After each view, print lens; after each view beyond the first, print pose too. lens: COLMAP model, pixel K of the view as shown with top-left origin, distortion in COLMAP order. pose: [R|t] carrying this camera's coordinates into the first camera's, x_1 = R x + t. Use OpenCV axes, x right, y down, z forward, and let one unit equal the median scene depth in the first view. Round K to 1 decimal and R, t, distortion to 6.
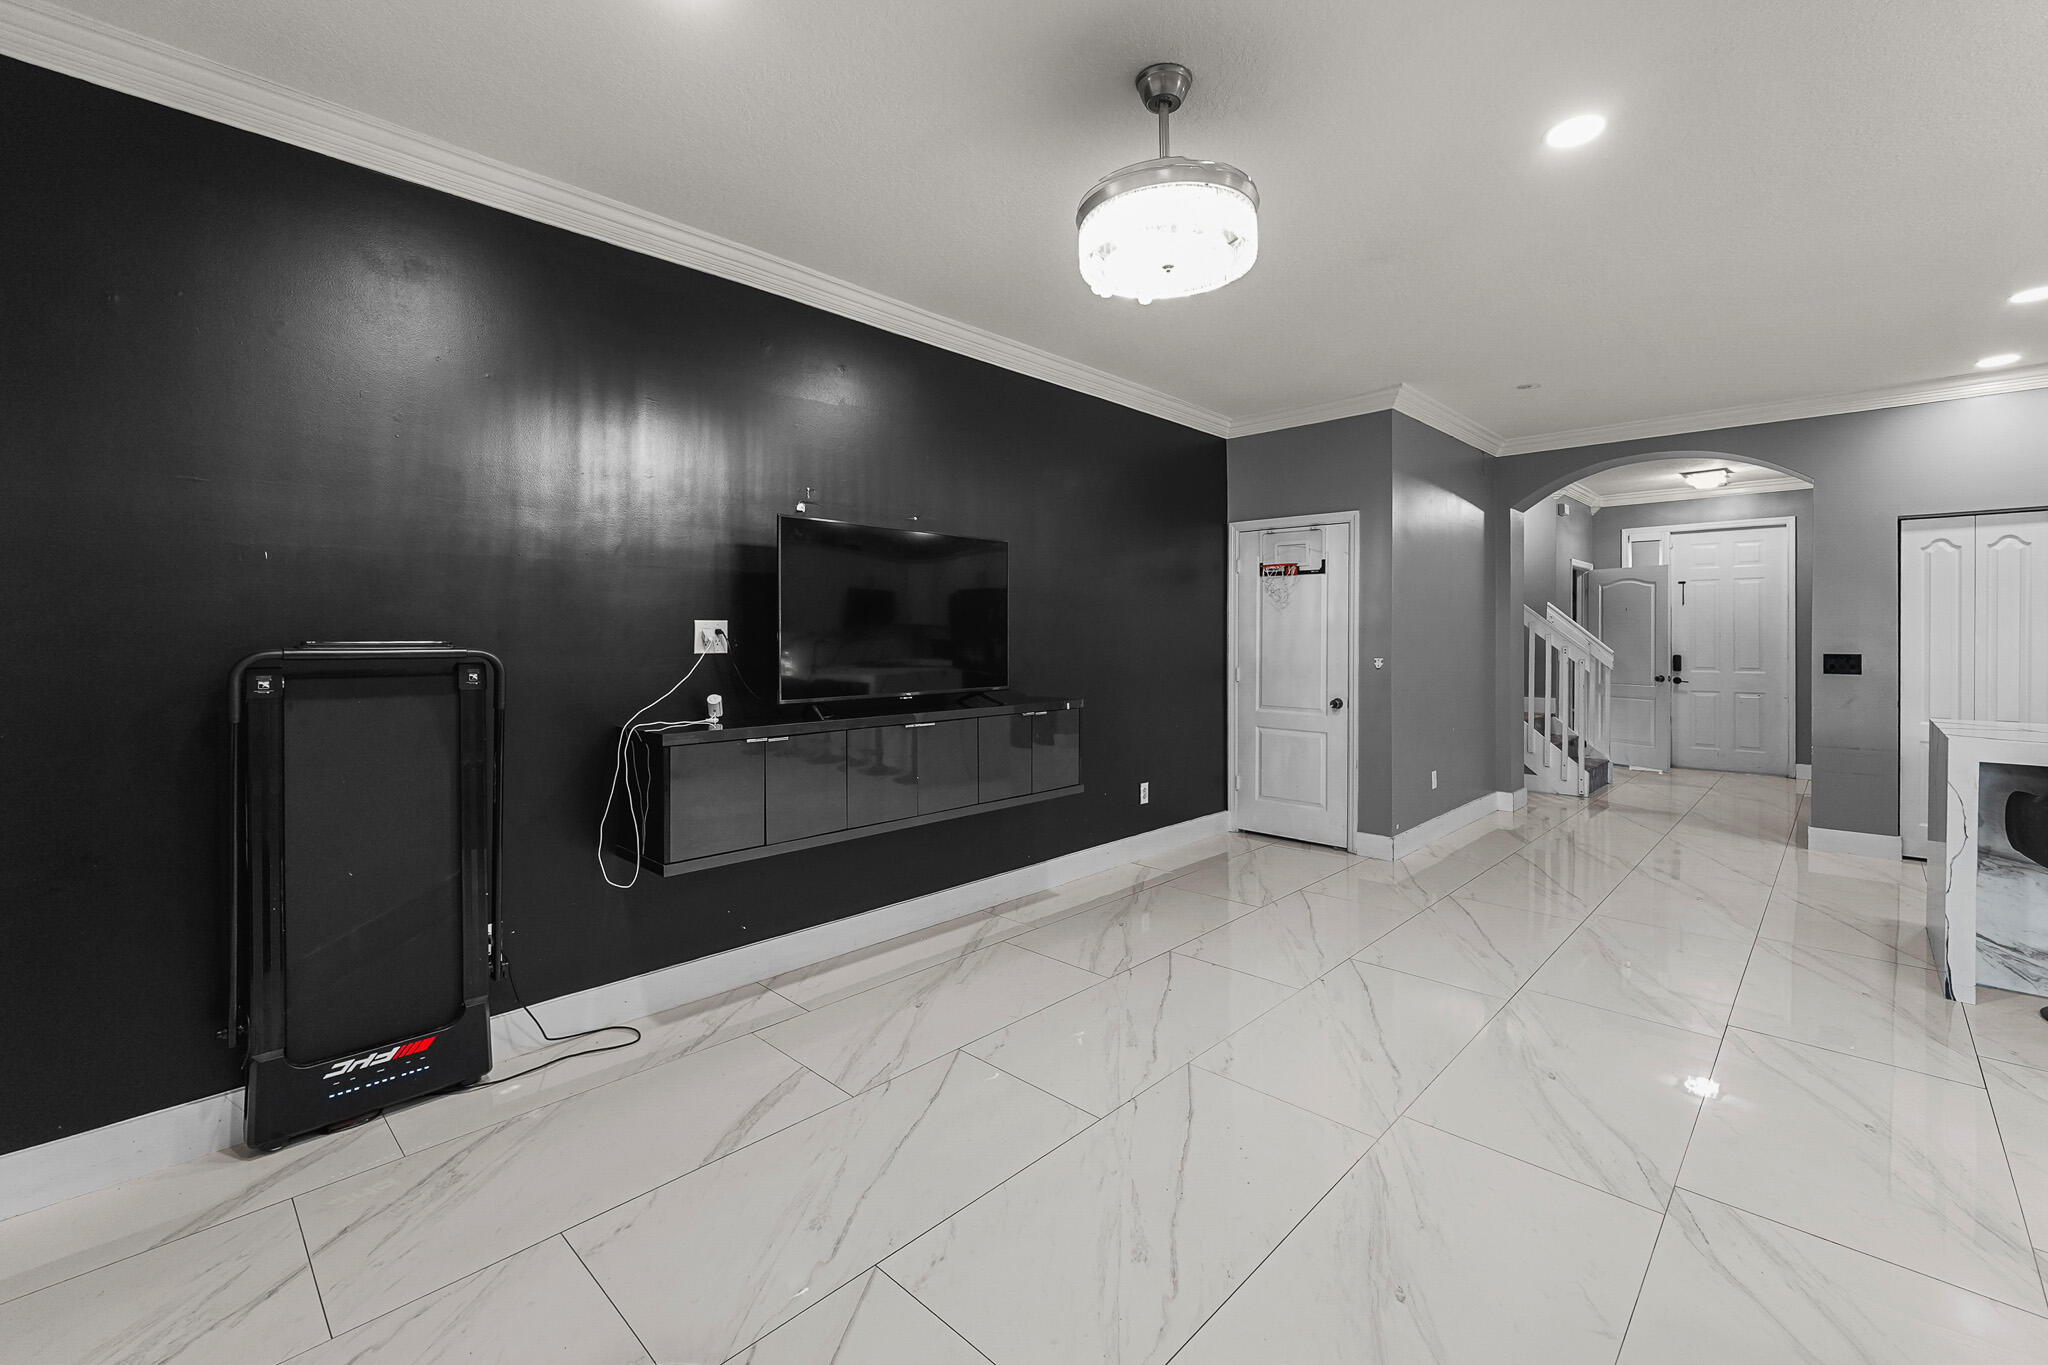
lens RADIAL K [[858.4, 0, 1014.7], [0, 858.4, 630.4], [0, 0, 1]] dist [-0.001322, -0.001014]
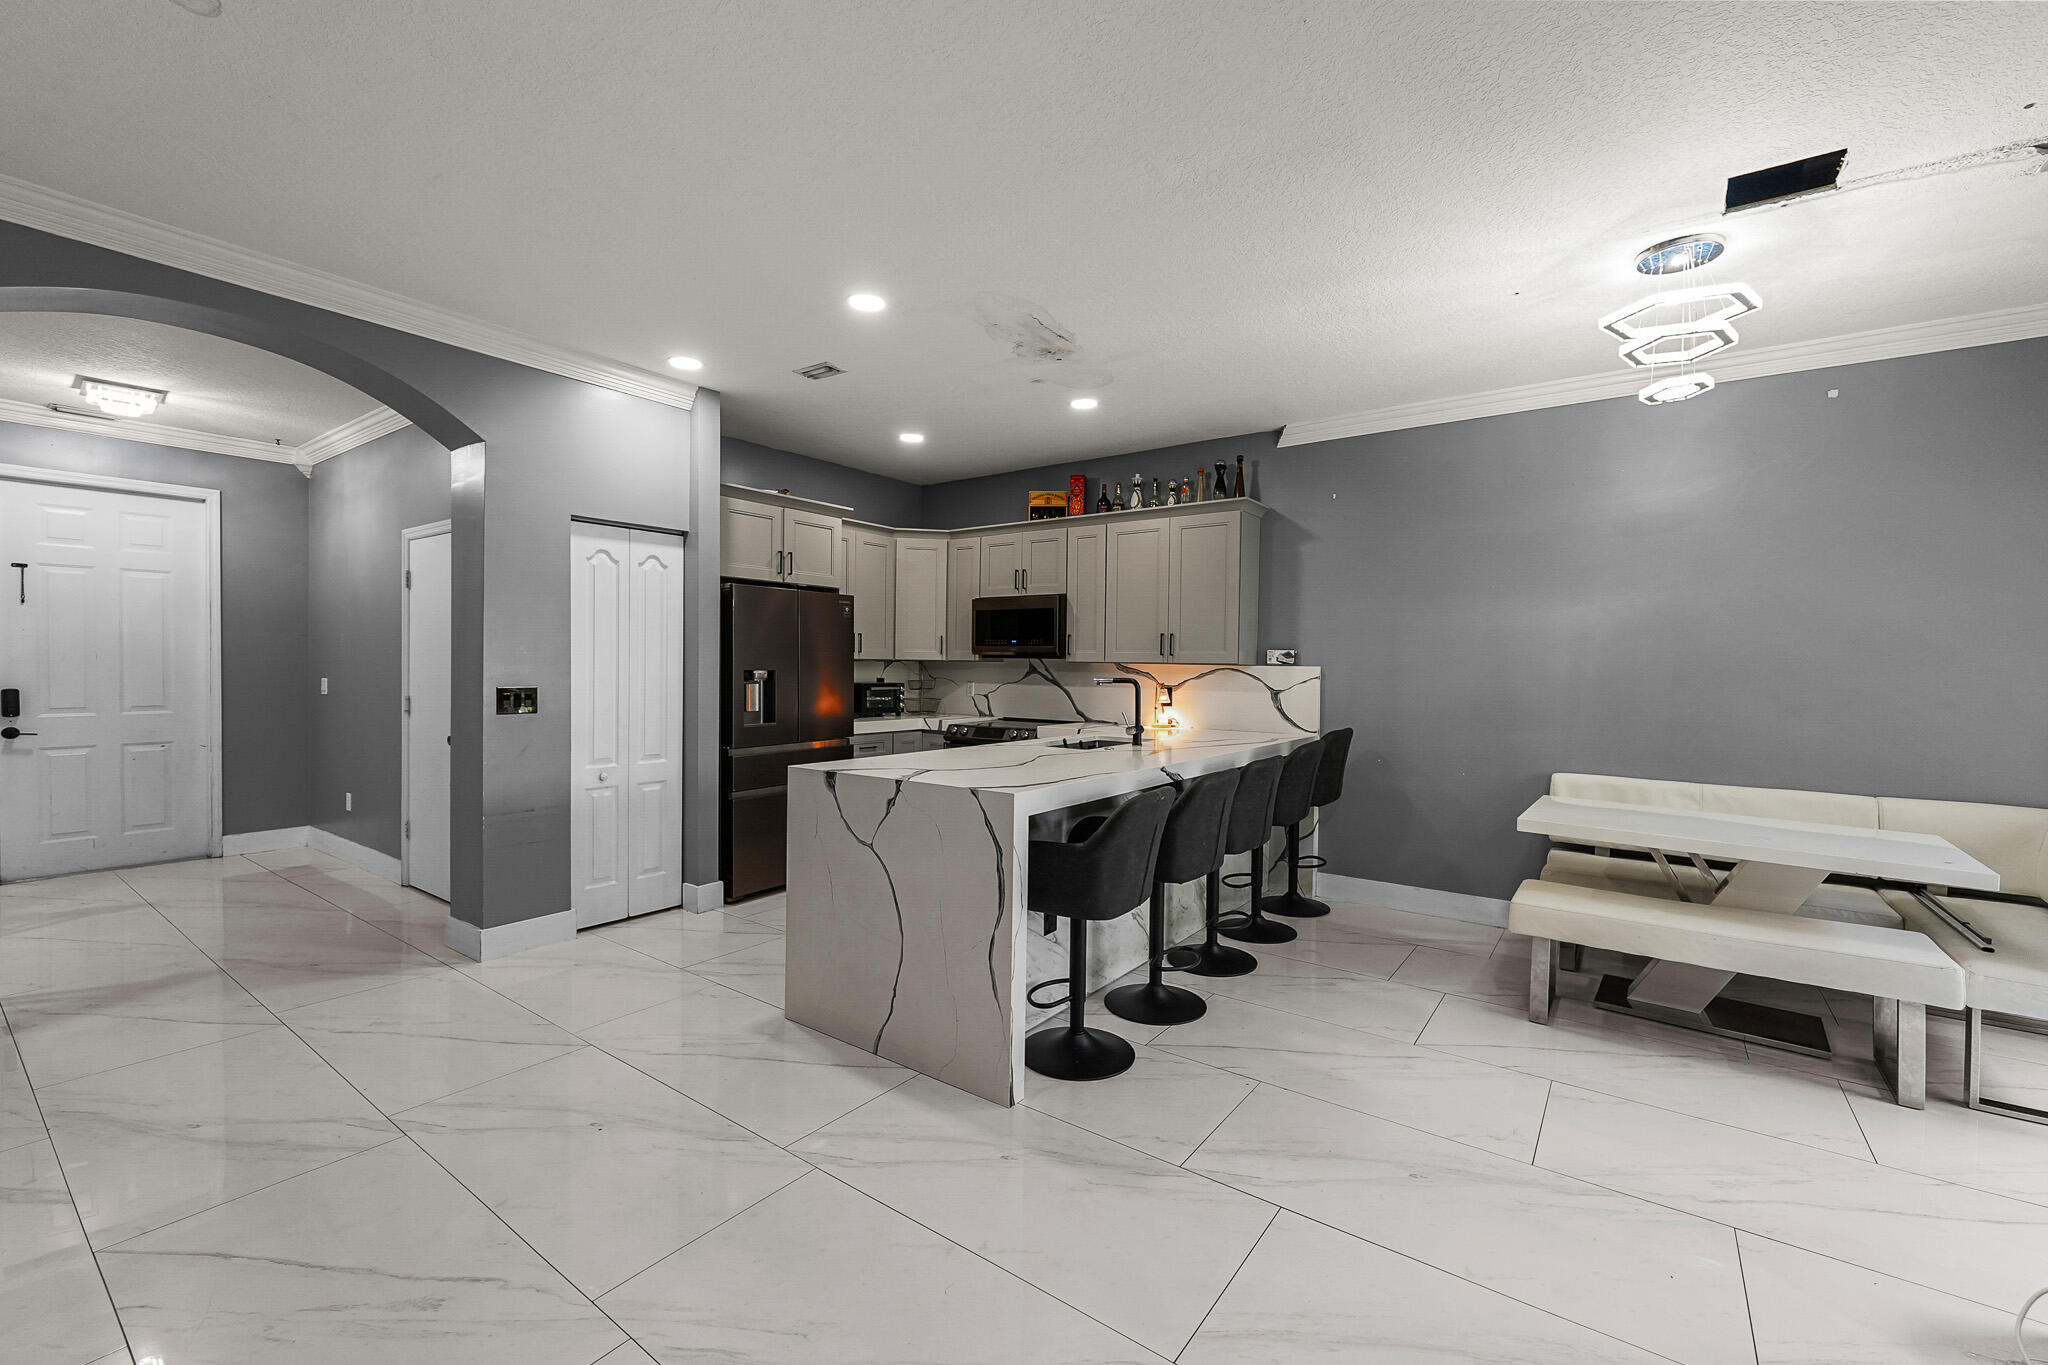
lens RADIAL K [[858.4, 0, 1021.5], [0, 858.4, 676.1], [0, 0, 1]] dist [-0.001322, -0.001014]
pose [[-0.145488, -0.015974, 0.989231, 0.156504], [-0.016463, 0.999770, 0.013723, 0.000682], [-0.989223, -0.014289, -0.145717, 0.651666]]
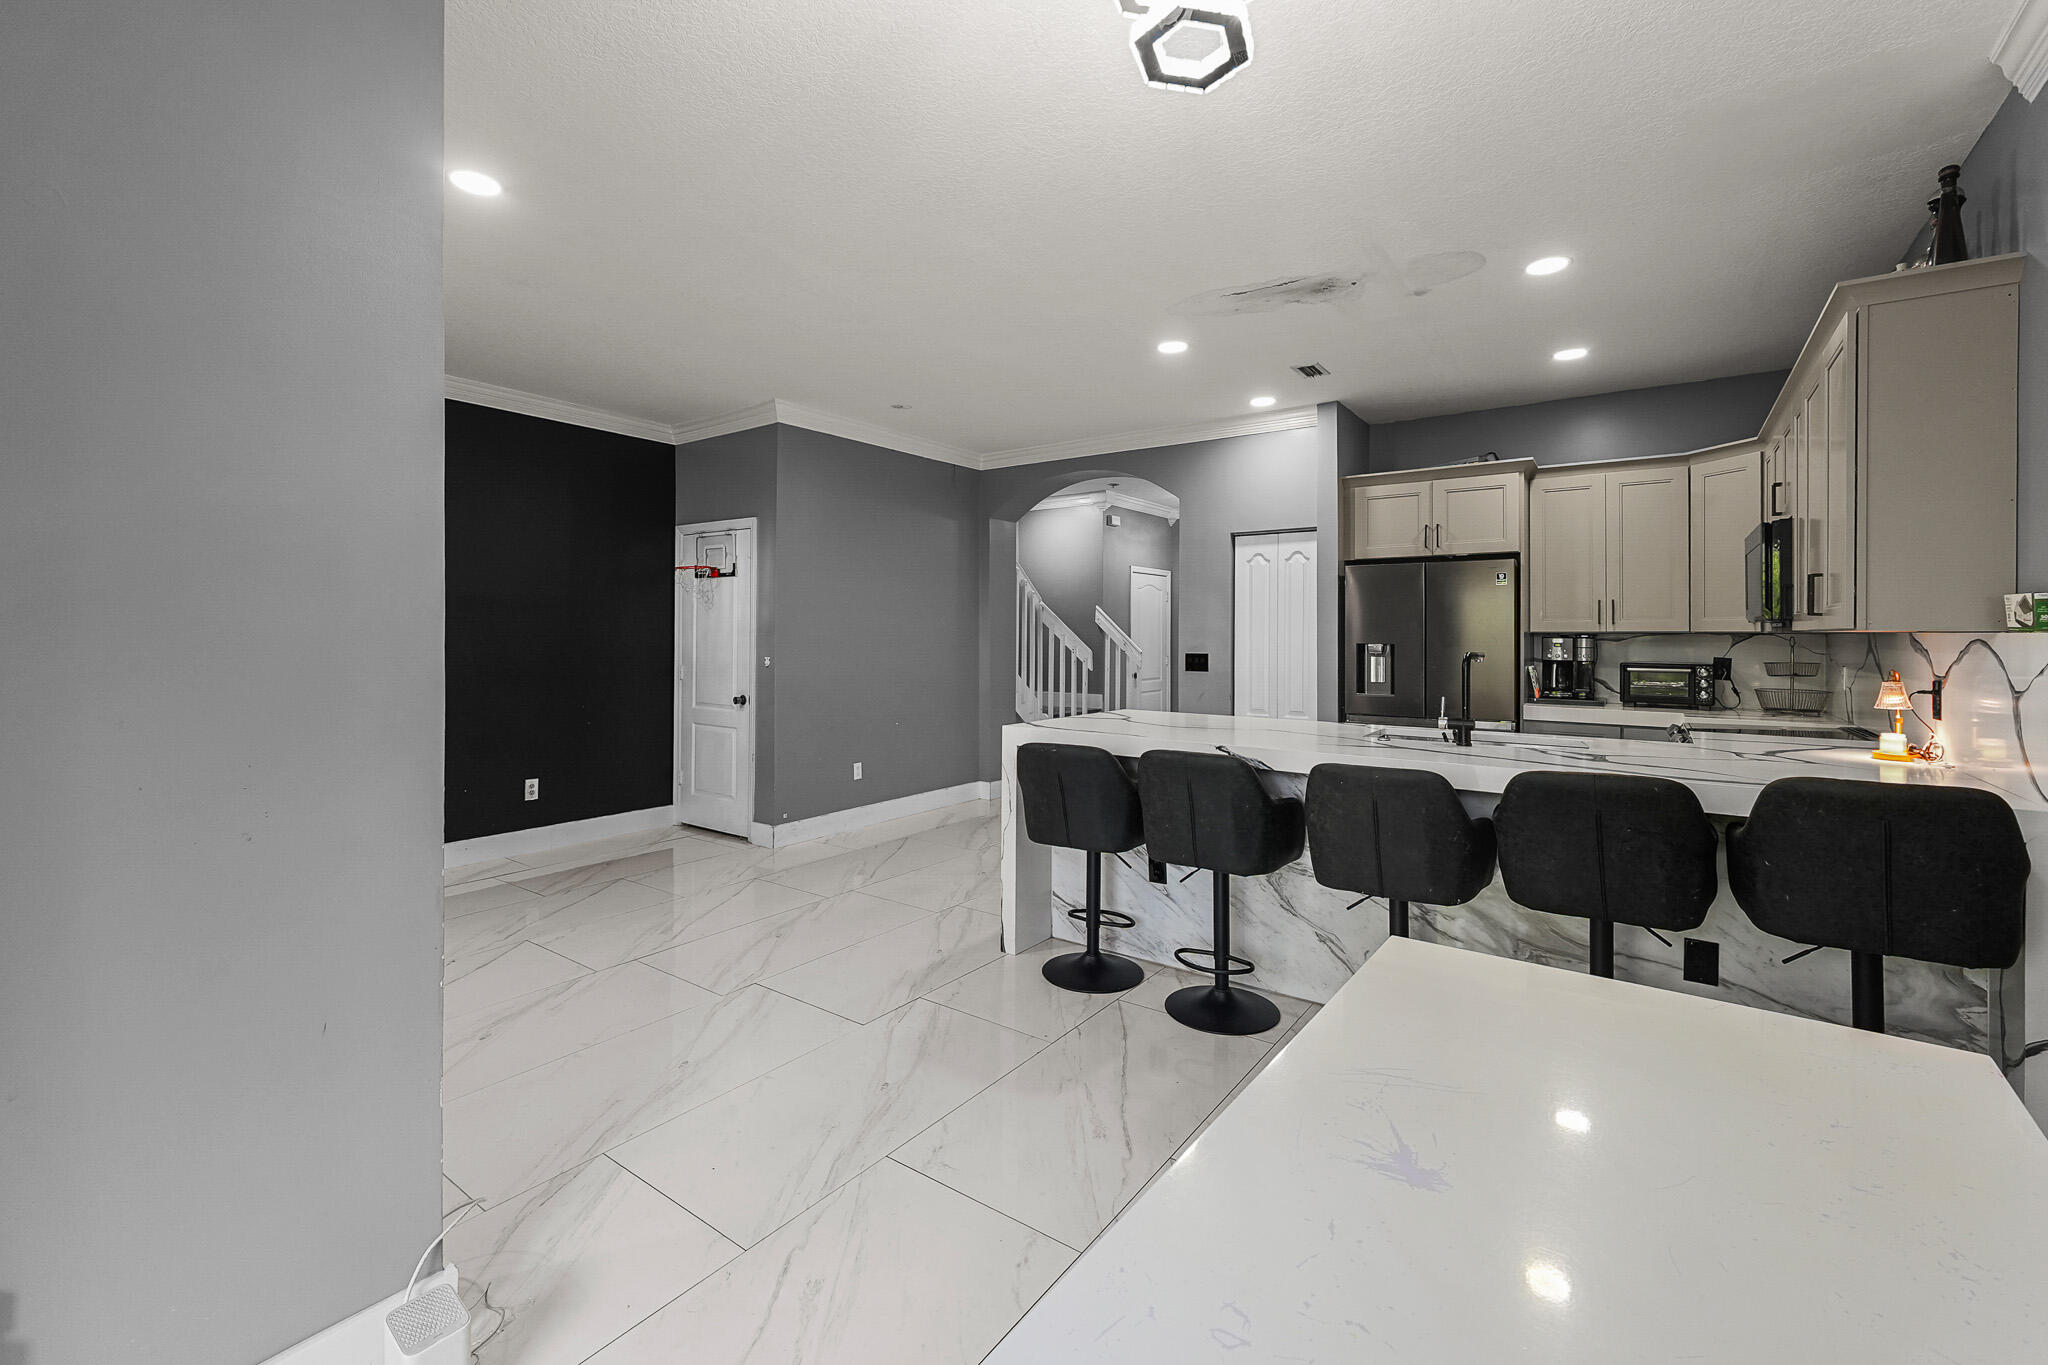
lens RADIAL K [[858.4, 0, 1011.9], [0, 858.4, 632.8], [0, 0, 1]] dist [-0.001322, -0.001014]
pose [[0.989948, 0.003917, 0.141375, 0.545394], [-0.004190, 0.999990, 0.001635, -0.000527], [-0.141367, -0.002211, 0.989955, -0.085895]]
